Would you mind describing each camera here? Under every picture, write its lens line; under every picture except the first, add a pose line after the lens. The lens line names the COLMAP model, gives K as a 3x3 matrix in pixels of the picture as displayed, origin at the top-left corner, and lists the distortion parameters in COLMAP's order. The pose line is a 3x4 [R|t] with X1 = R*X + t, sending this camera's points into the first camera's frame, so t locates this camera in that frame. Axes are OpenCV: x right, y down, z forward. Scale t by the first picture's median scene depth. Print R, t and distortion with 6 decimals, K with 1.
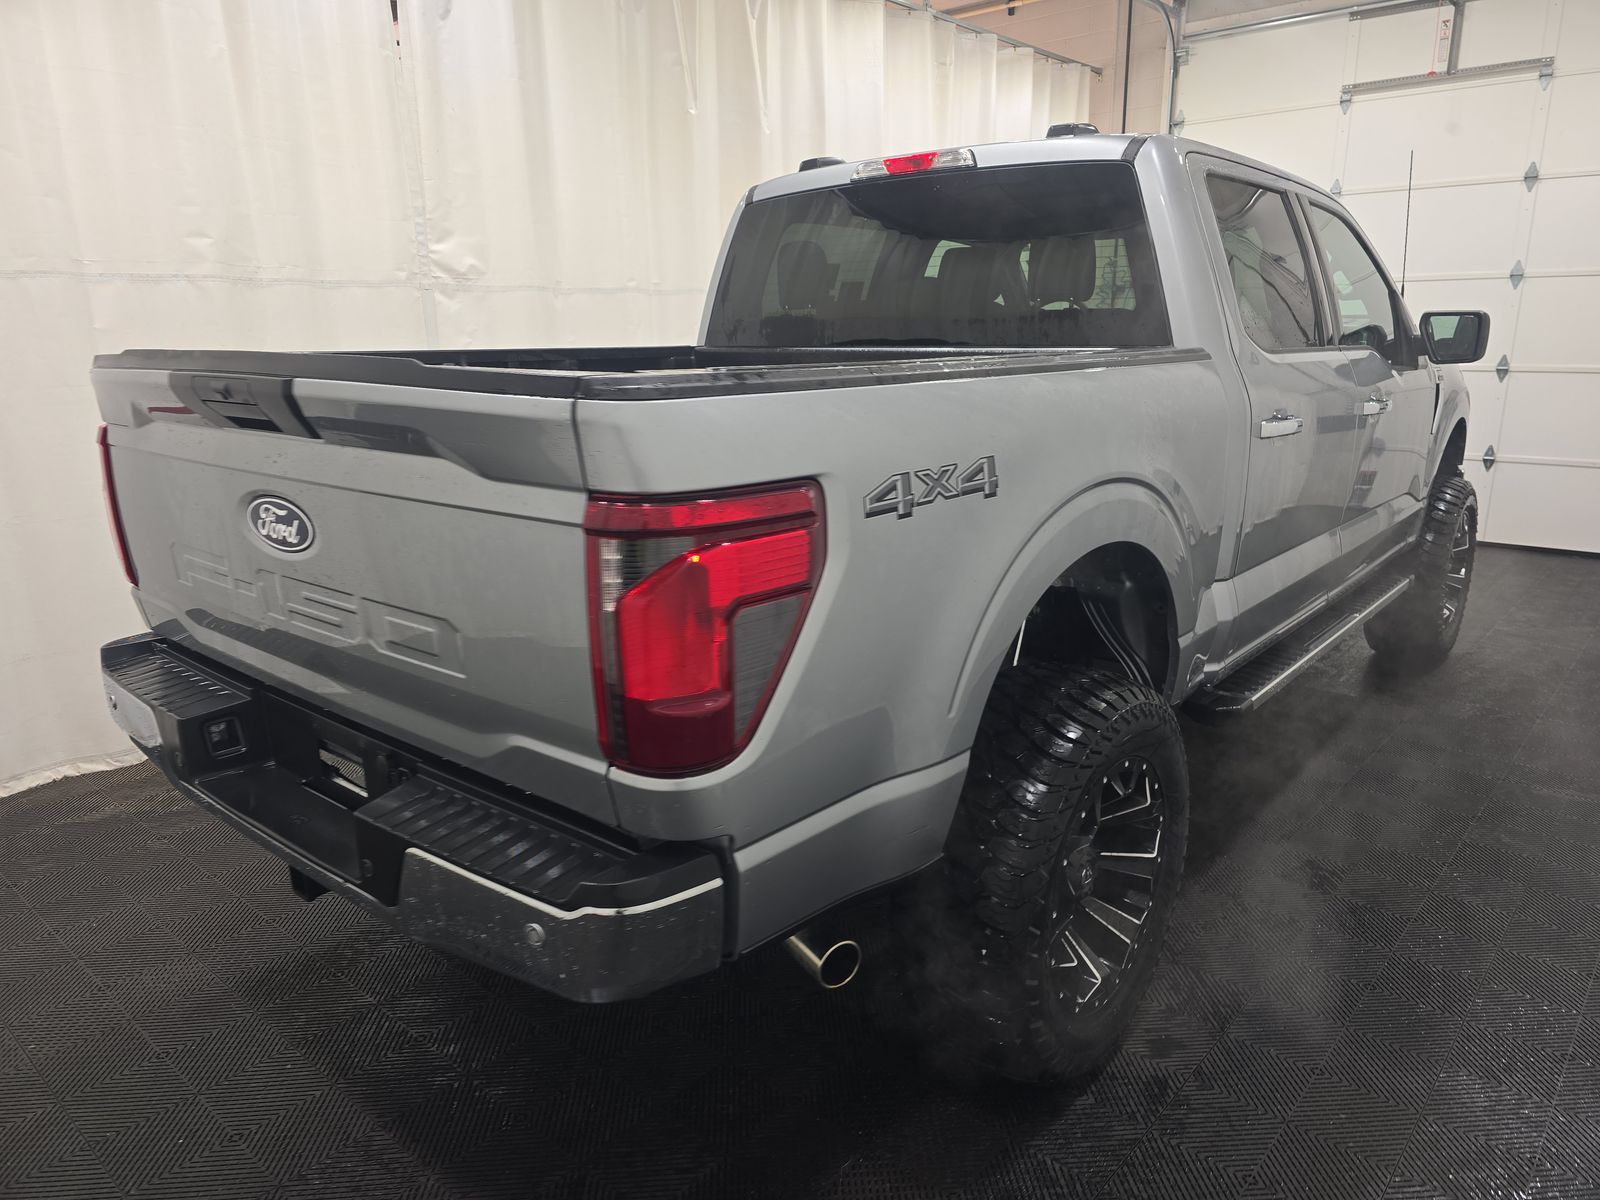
lens RADIAL K [[1070.1, 0, 797.2], [0, 1070.1, 608.1], [0, 0, 1]] dist [0.048329, -0.037061]
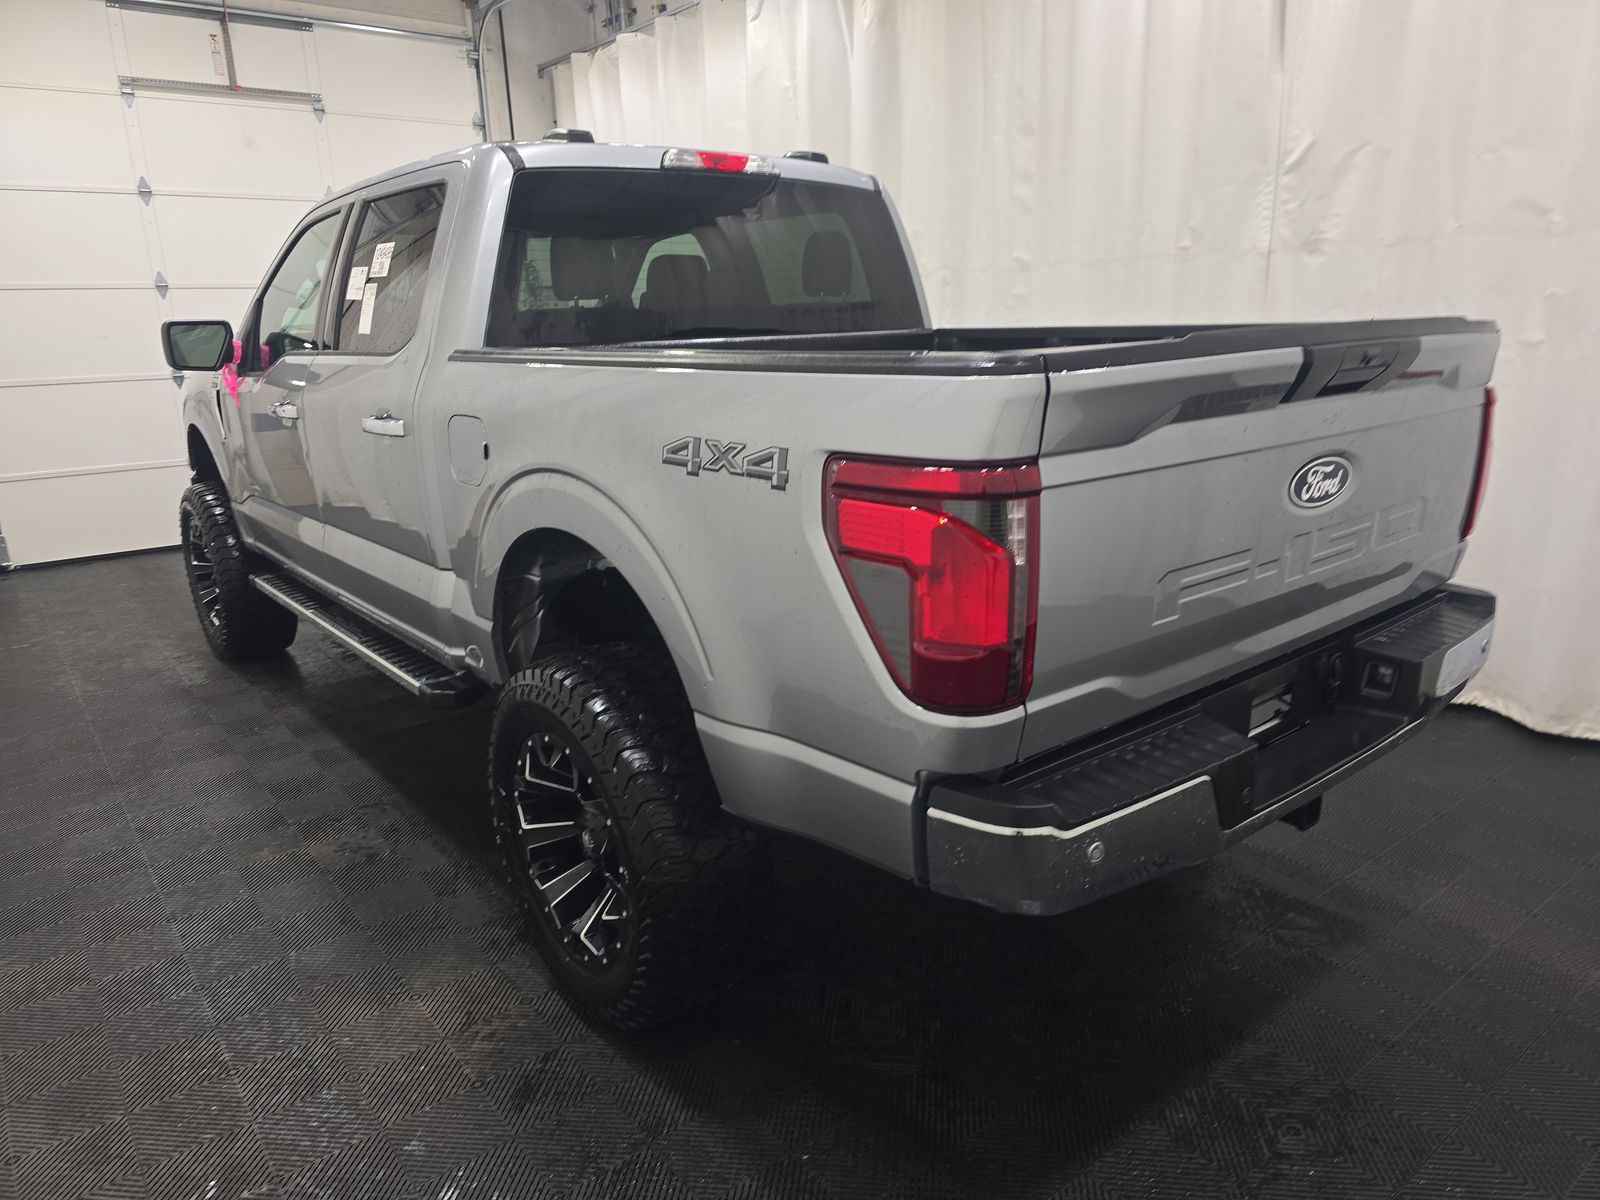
lens RADIAL K [[1070.1, 0, 797.0], [0, 1070.1, 642.4], [0, 0, 1]] dist [0.048329, -0.037061]
pose [[0.186493, -0.286188, 0.939849, -0.966303], [0.272074, 0.934262, 0.230499, -0.188461], [-0.944032, 0.212722, 0.252098, 0.735119]]
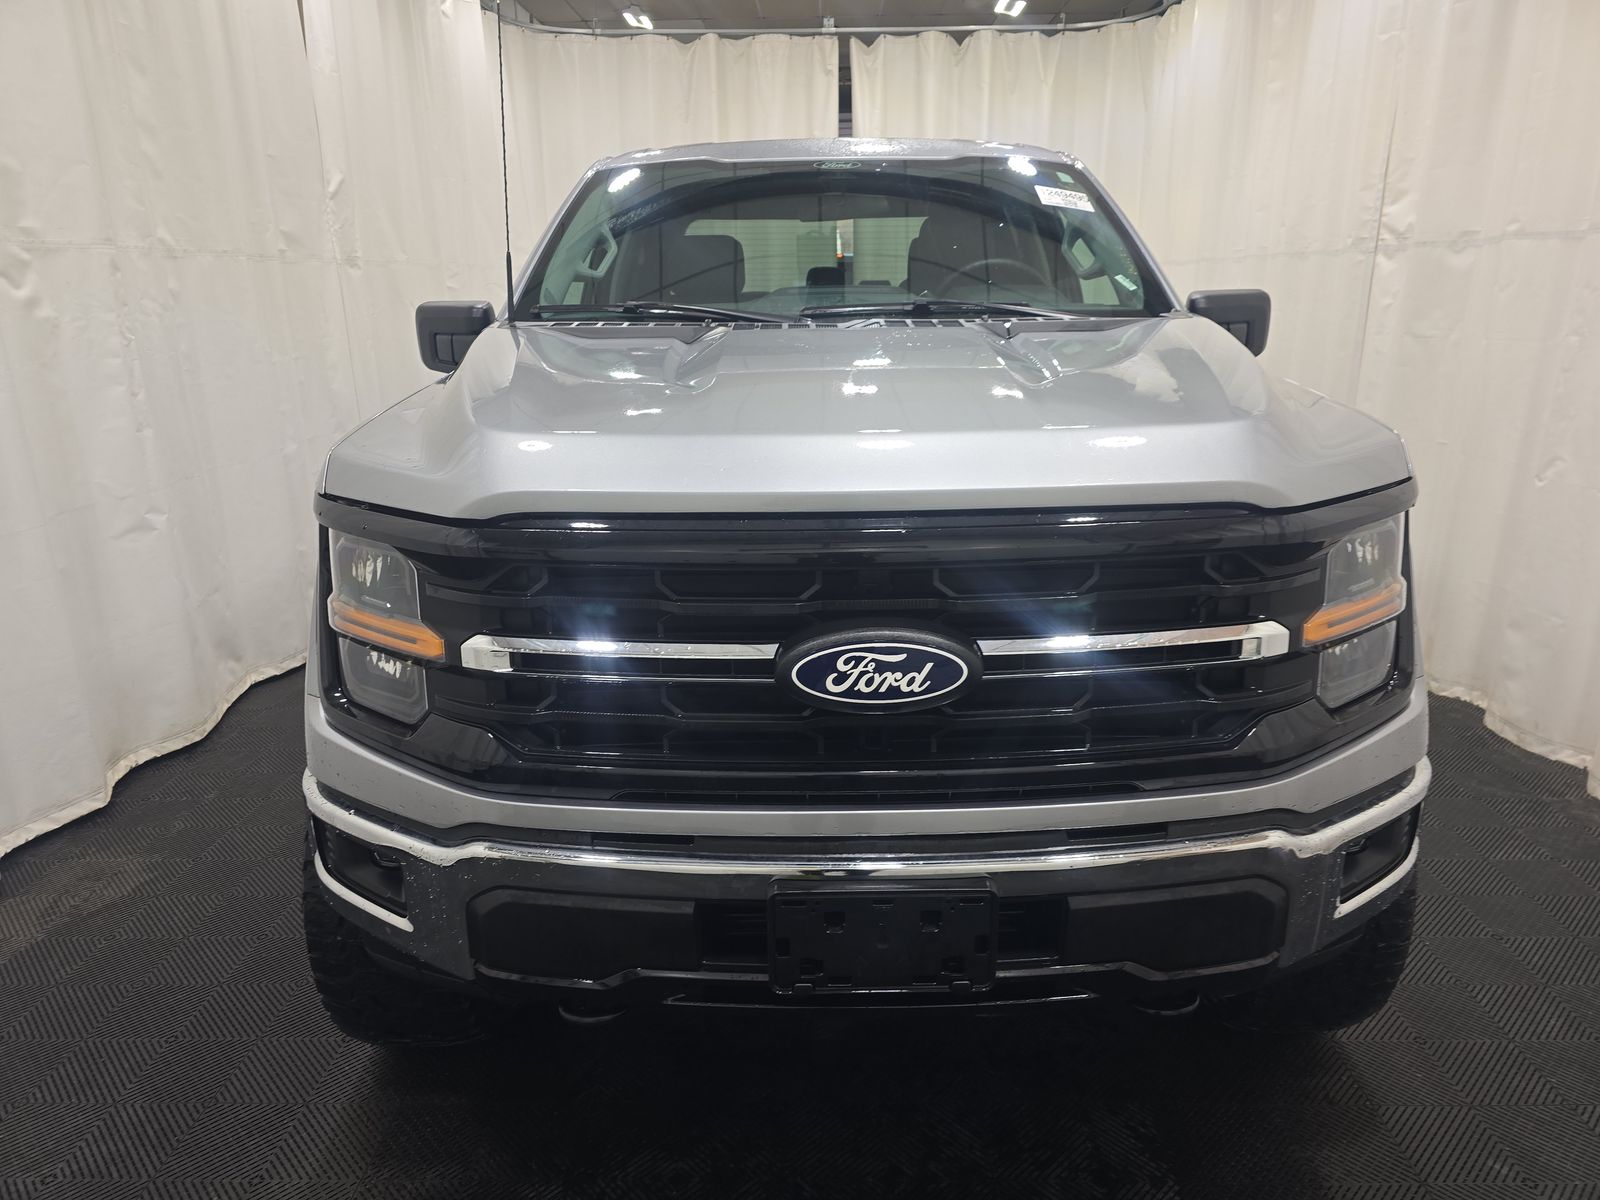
lens RADIAL K [[1070.1, 0, 799.3], [0, 1070.1, 592.5], [0, 0, 1]] dist [0.048329, -0.037061]
pose [[-0.766636, 0.203655, -0.608929, 1.130599], [-0.129739, 0.879670, 0.457545, -0.567669], [0.628838, 0.429773, -0.647965, 2.106556]]
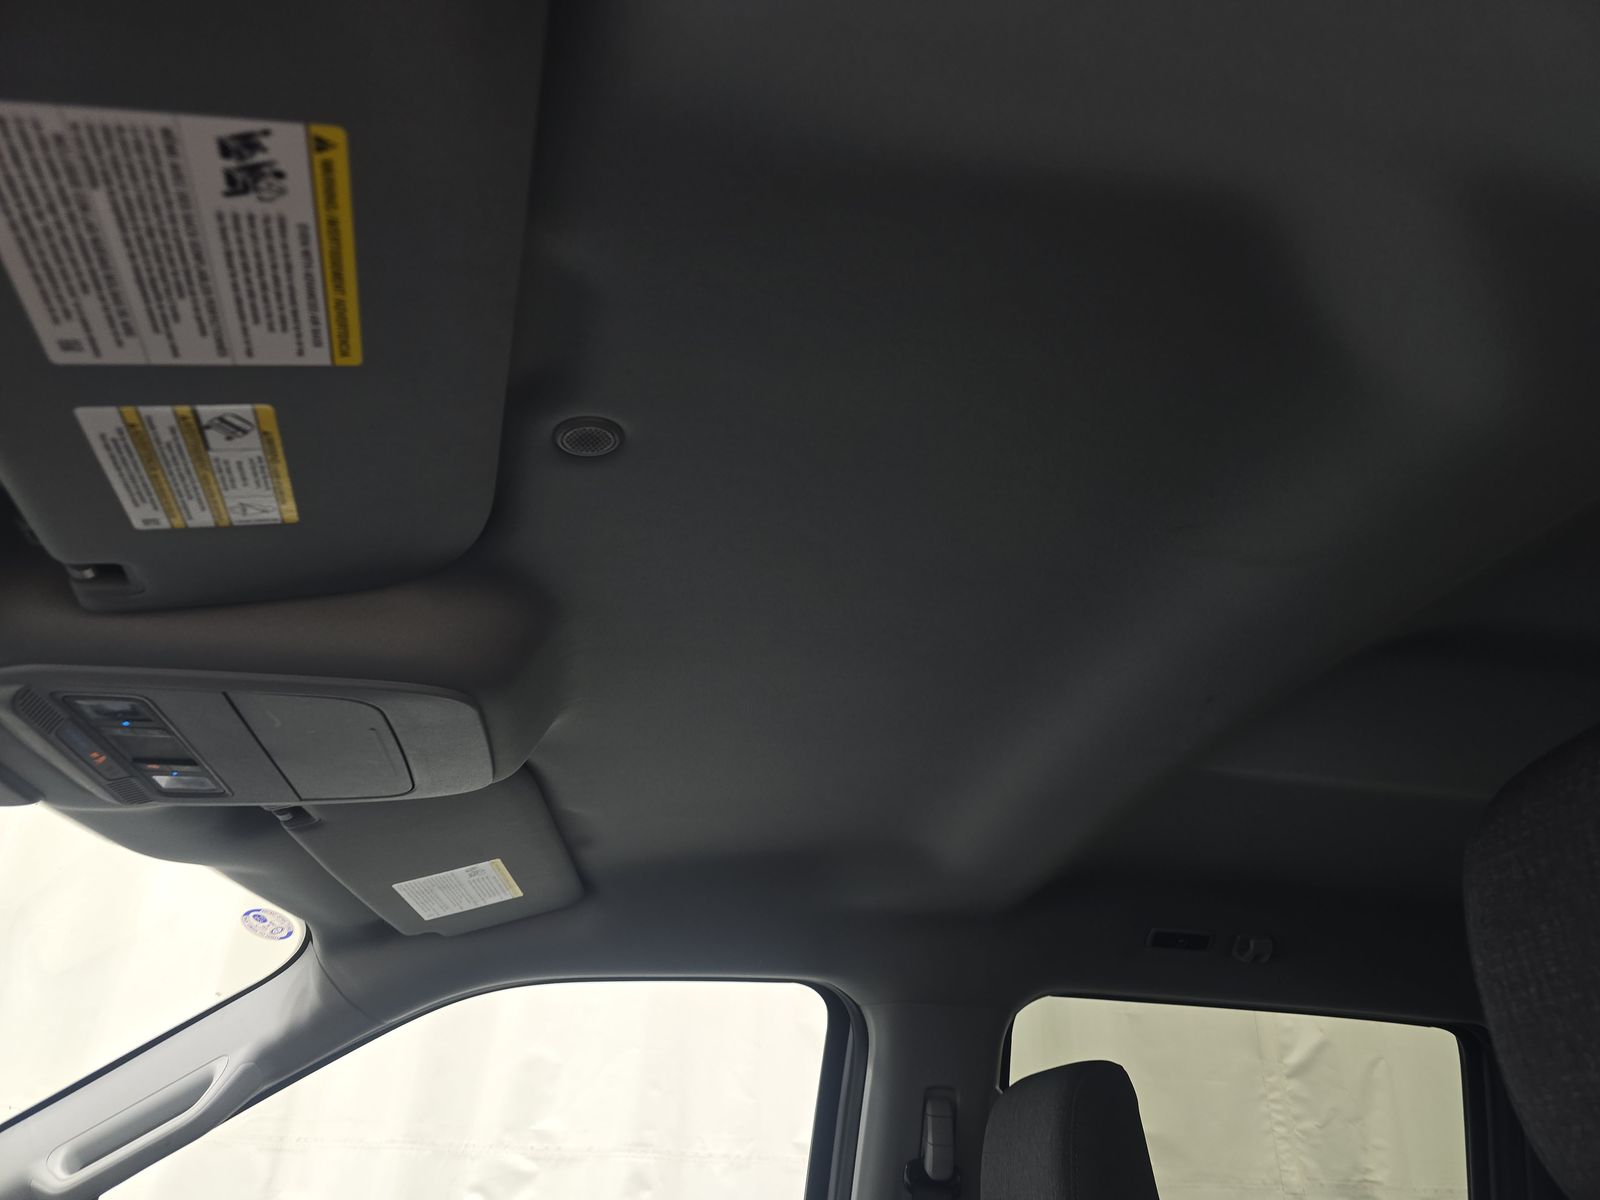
lens RADIAL K [[1070.1, 0, 810.3], [0, 1070.1, 603.0], [0, 0, 1]] dist [0.048329, -0.037061]
pose [[-0.767978, 0.307208, 0.561990, 0.224382], [0.136719, 0.935865, -0.324753, -0.395570], [-0.625714, -0.172569, -0.760725, 1.451757]]
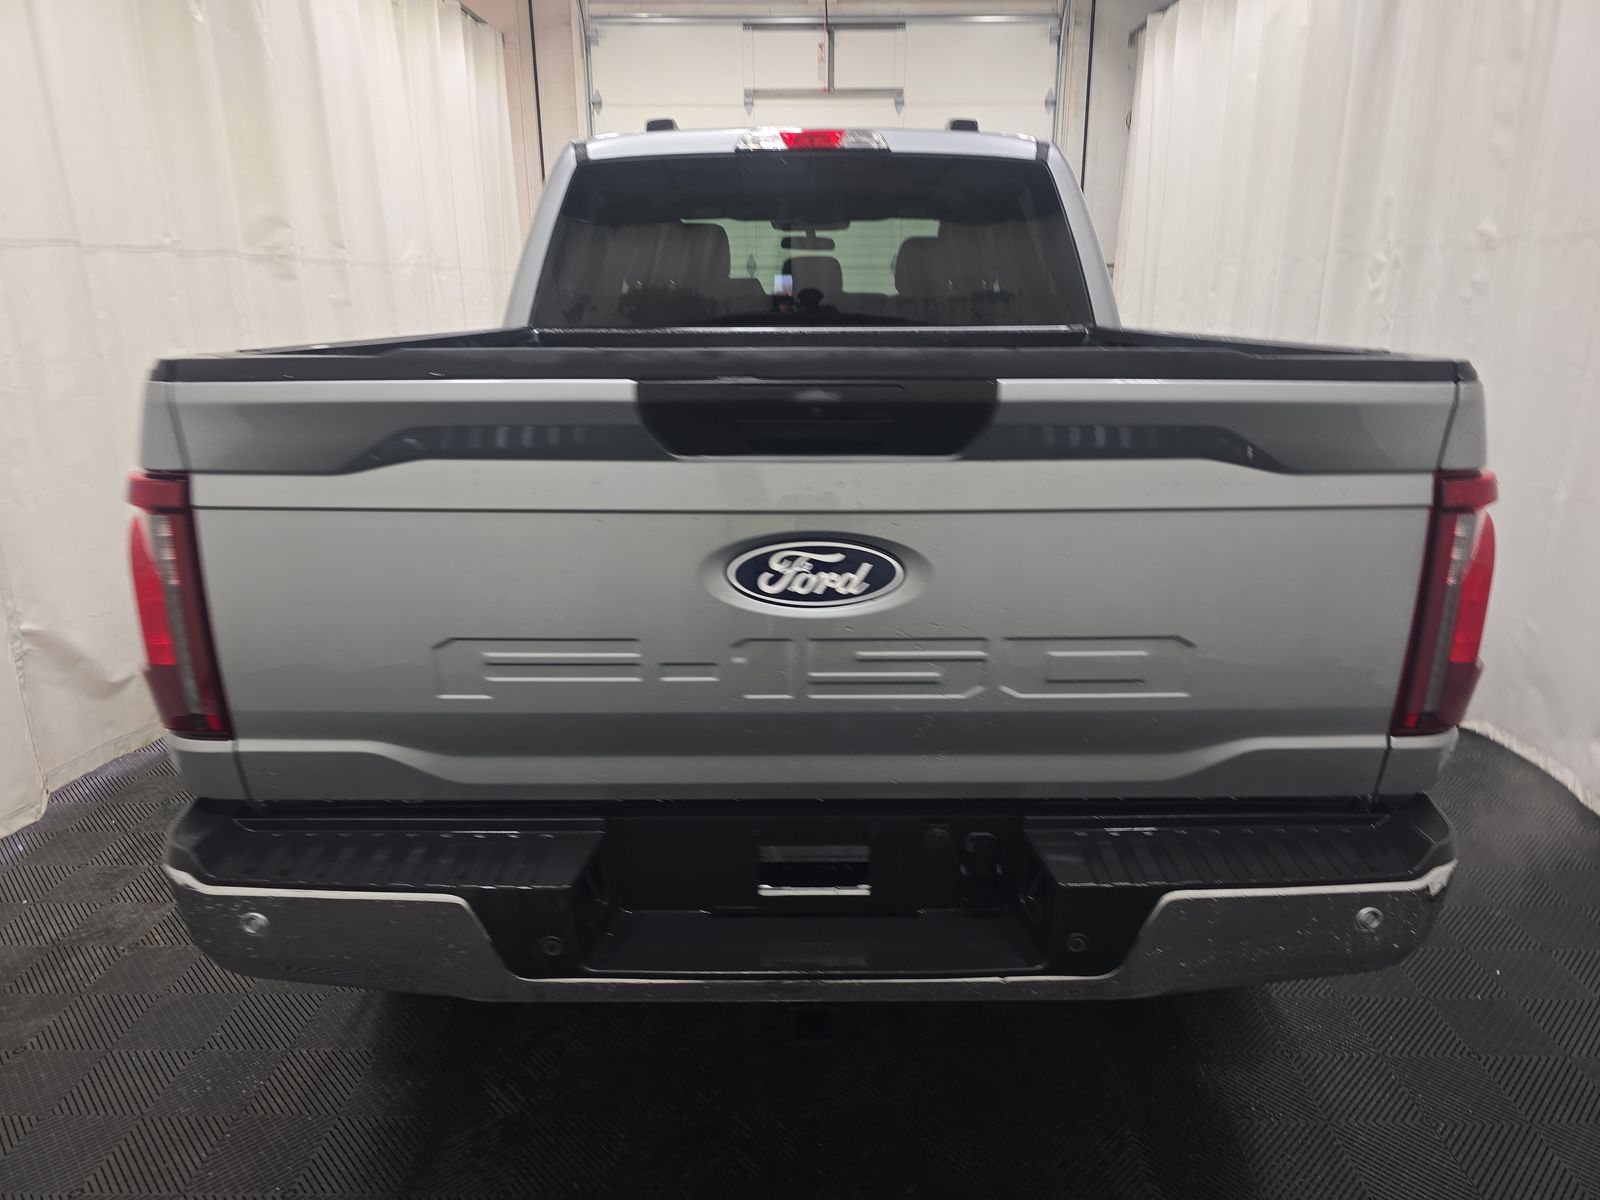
lens RADIAL K [[1070.1, 0, 802.7], [0, 1070.1, 615.6], [0, 0, 1]] dist [0.048329, -0.037061]
pose [[0.767351, -0.175813, 0.616654, -0.560688], [0.157311, 0.983905, 0.084765, -0.066645], [-0.621632, 0.031962, 0.782657, 0.238798]]
